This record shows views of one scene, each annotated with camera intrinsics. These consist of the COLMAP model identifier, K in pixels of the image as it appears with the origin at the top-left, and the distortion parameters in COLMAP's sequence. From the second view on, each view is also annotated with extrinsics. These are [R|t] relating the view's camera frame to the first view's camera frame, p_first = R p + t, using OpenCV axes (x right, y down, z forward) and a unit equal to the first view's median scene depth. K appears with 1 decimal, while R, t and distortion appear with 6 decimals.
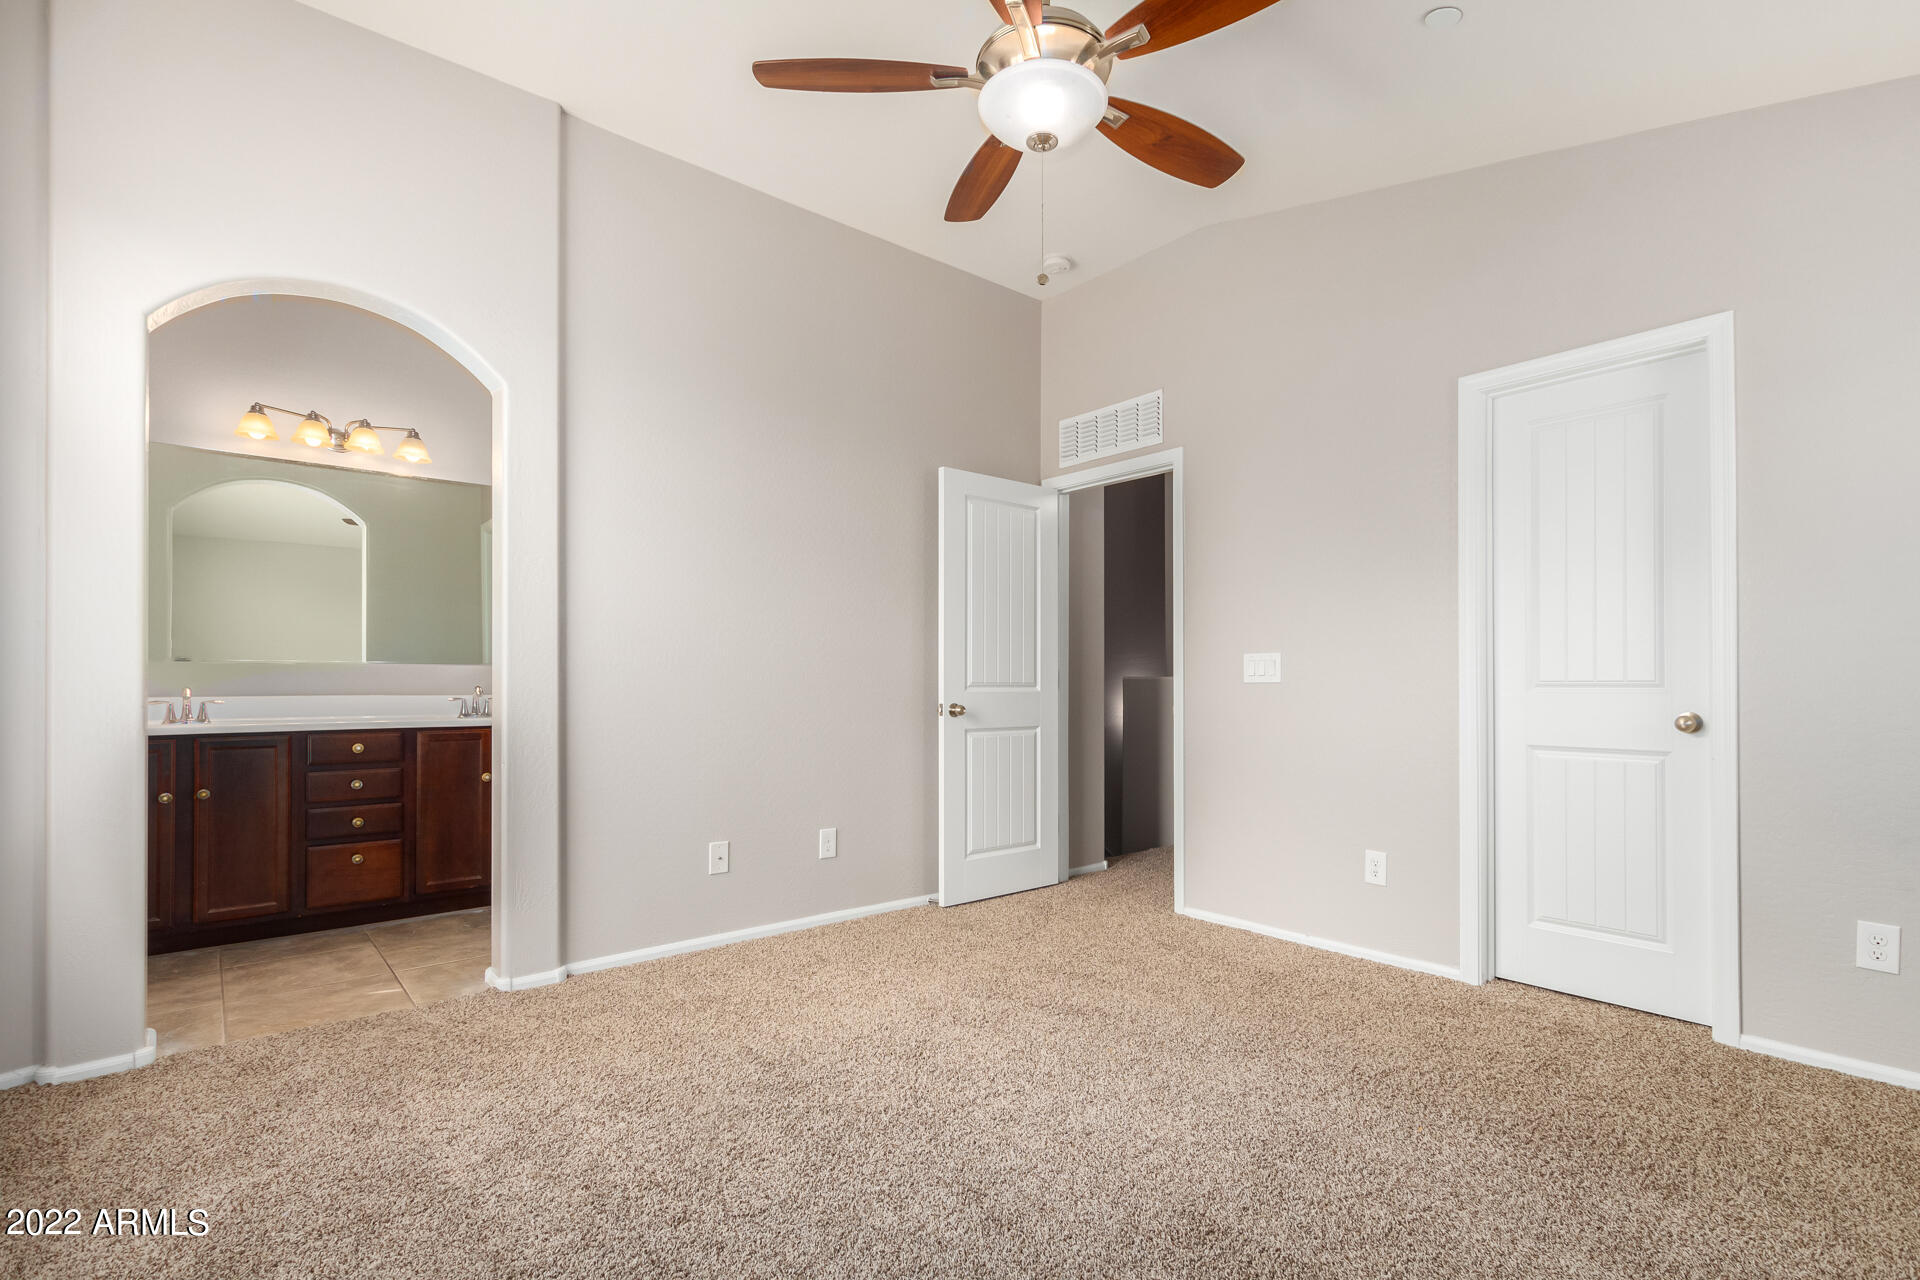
lens RADIAL K [[894.0, 0, 962.4], [0, 894.0, 696.0], [0, 0, 1]] dist [0.002012, -0.000374]
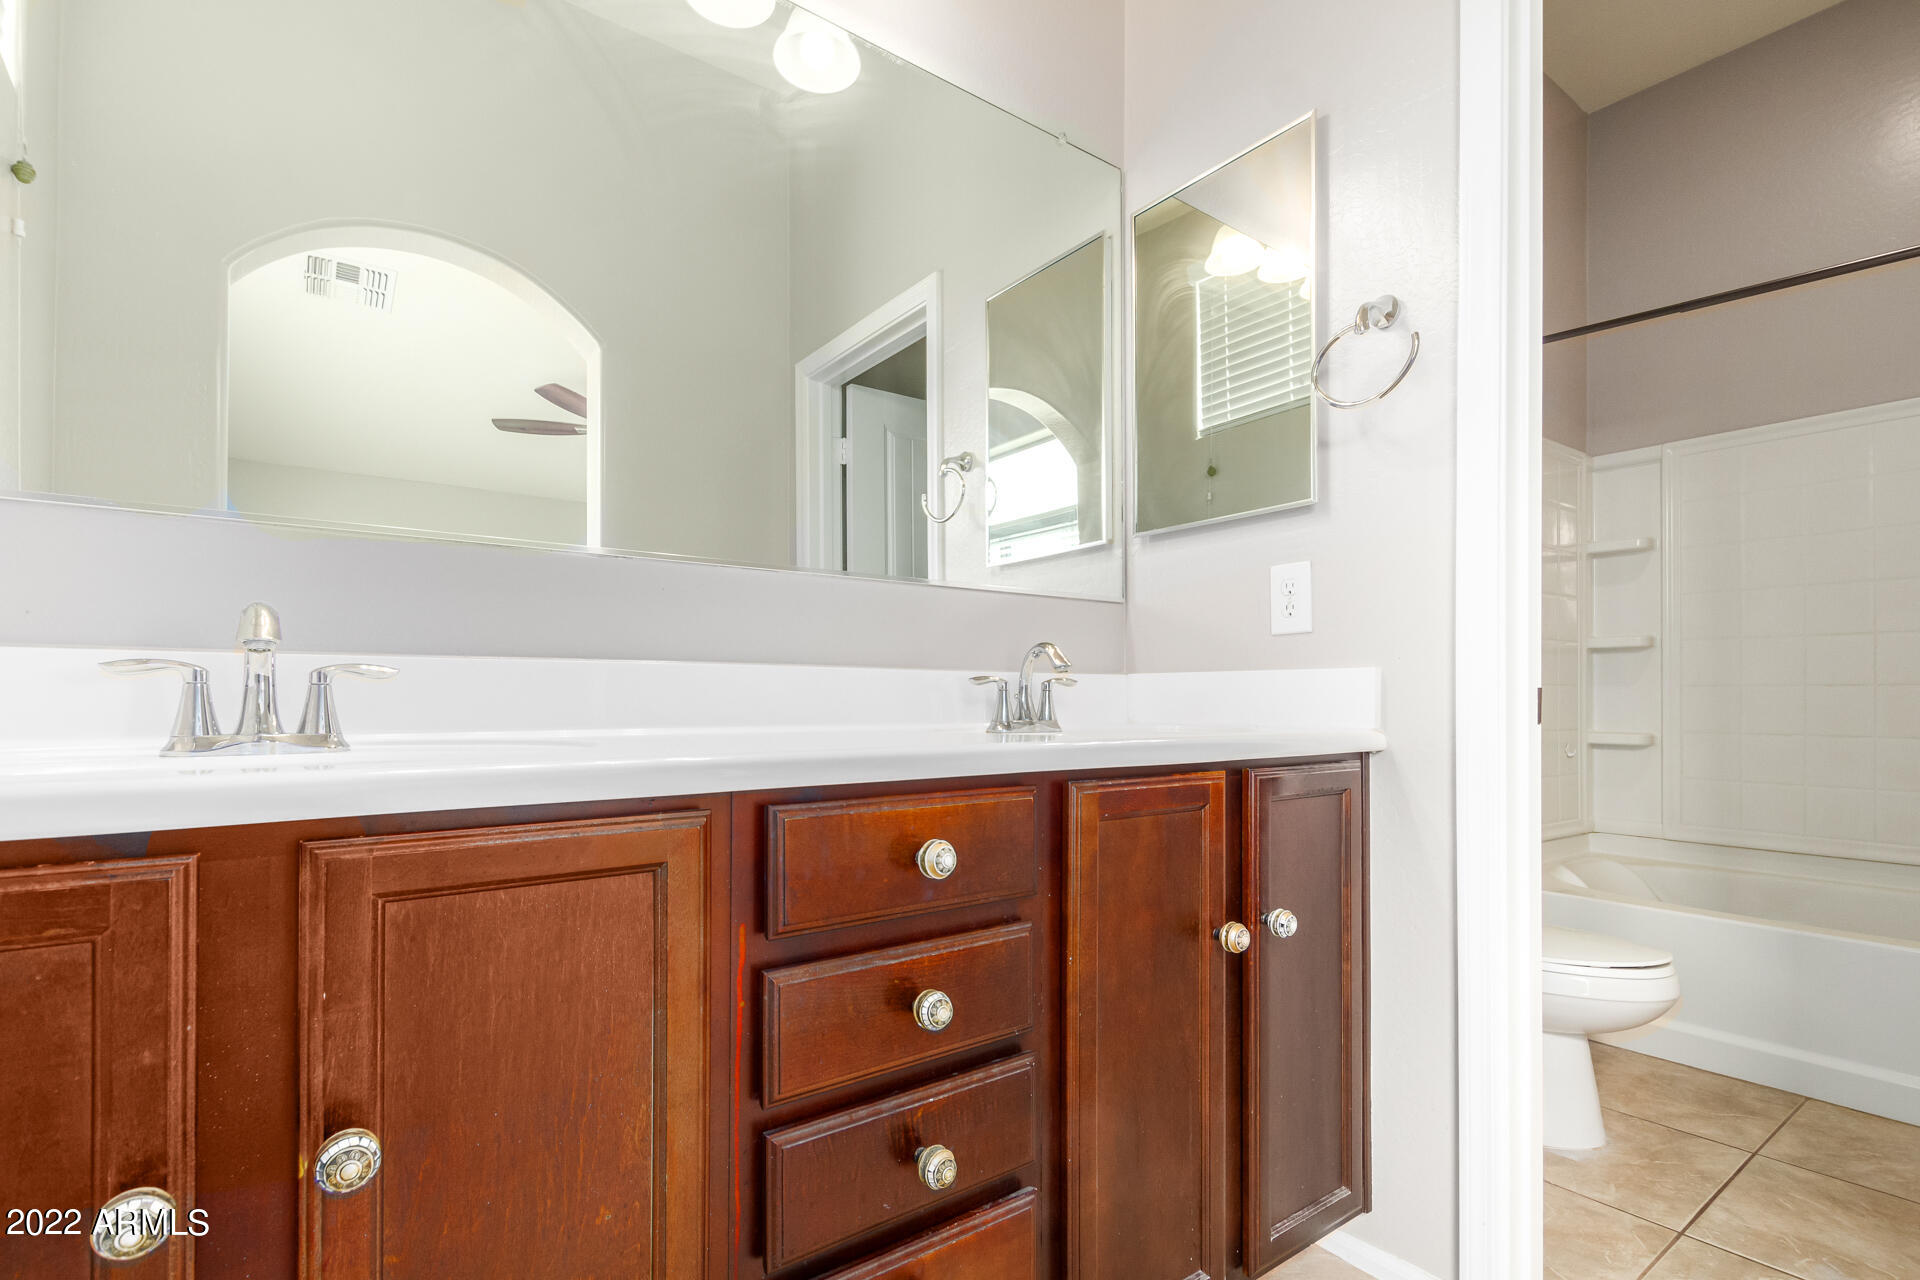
lens RADIAL K [[915.4, 0, 953.7], [0, 915.4, 697.6], [0, 0, 1]] dist [0.001733, 0.000224]
pose [[0.998348, 0.002004, -0.057425, -0.349911], [-0.003113, 0.999810, -0.019242, 0.010905], [0.057376, 0.019389, 0.998164, 0.401595]]
